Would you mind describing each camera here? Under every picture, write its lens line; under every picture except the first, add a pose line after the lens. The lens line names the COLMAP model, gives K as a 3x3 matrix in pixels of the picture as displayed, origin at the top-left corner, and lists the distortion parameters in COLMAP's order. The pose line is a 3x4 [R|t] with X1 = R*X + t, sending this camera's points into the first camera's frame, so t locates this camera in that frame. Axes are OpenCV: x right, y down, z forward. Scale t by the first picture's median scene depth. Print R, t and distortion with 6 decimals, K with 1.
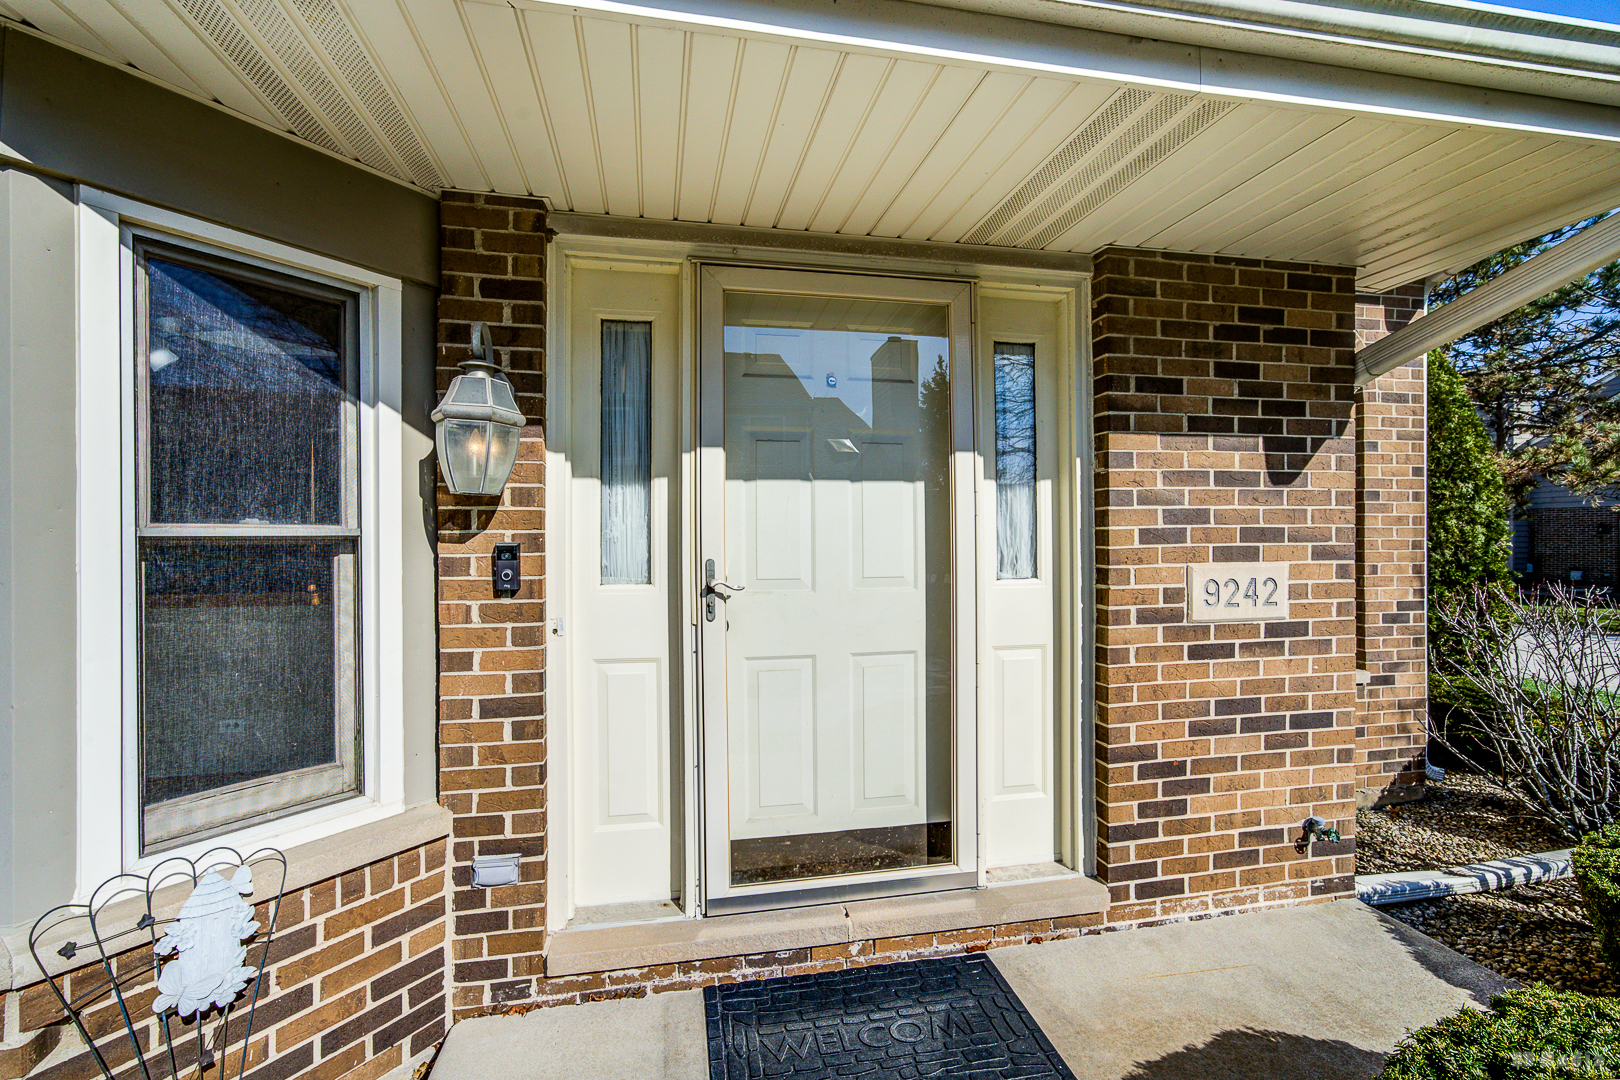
lens RADIAL K [[751.7, 0, 790.5], [0, 751.7, 545.7], [0, 0, 1]] dist [-0.002109, 0.001088]
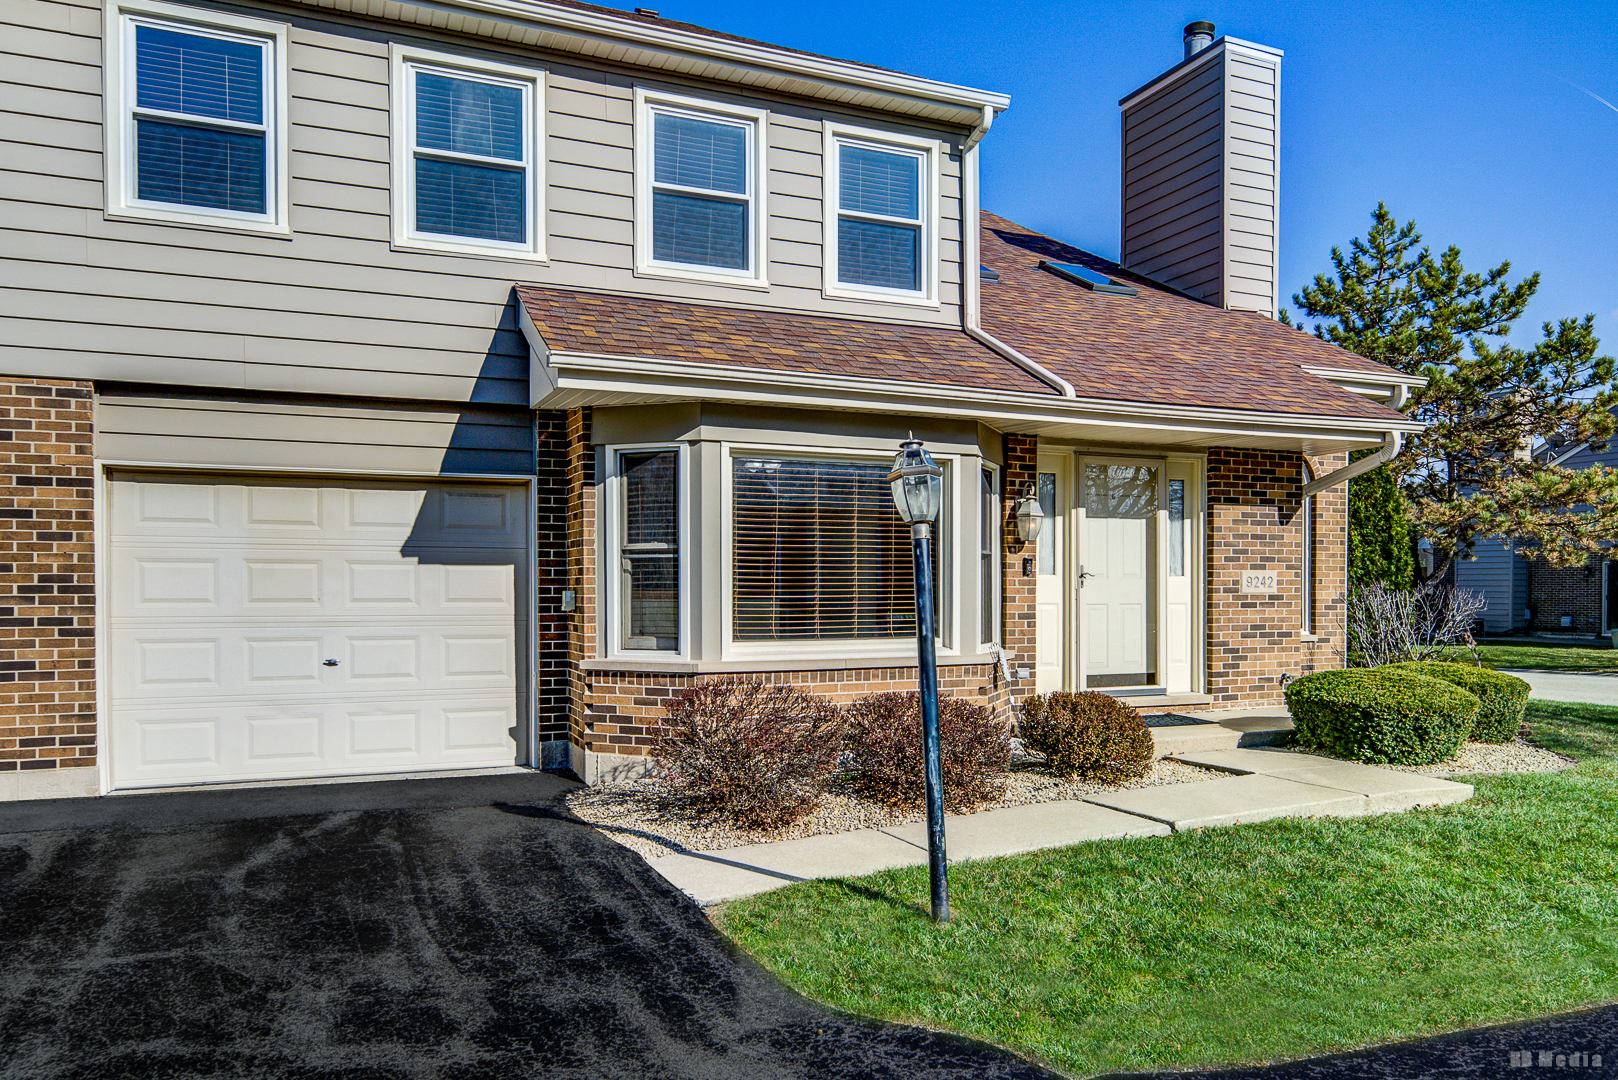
lens RADIAL K [[1149.8, 0, 860.5], [0, 1149.8, 608.4], [0, 0, 1]] dist [0.003315, 0.004844]
pose [[0.976098, 0.002426, 0.217317, -1.598341], [-0.005102, 0.999918, 0.011753, 0.115787], [-0.217270, -0.012581, 0.976030, -2.561285]]
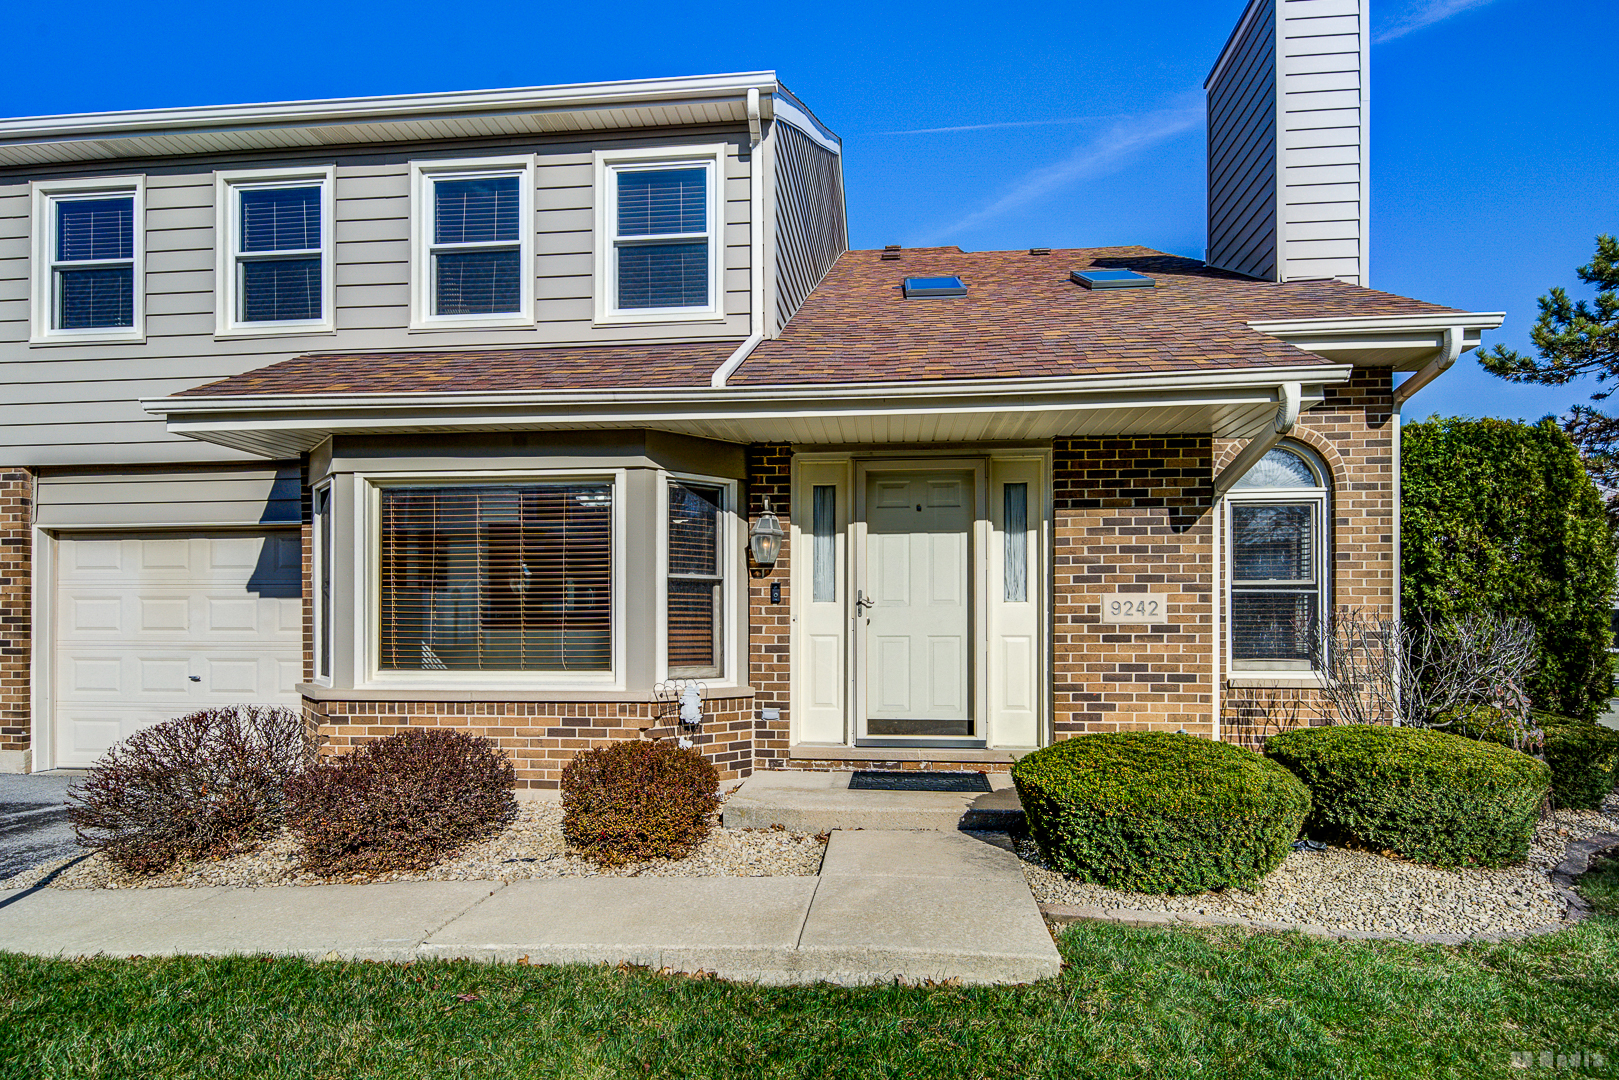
lens RADIAL K [[877.6, 0, 776.2], [0, 877.6, 619.9], [0, 0, 1]] dist [0.000534, 0.001907]
pose [[0.955000, 0.003823, -0.296581, 0.402255], [-0.006489, 0.999947, -0.008004, 0.119189], [0.296534, 0.009569, 0.954974, -1.465599]]
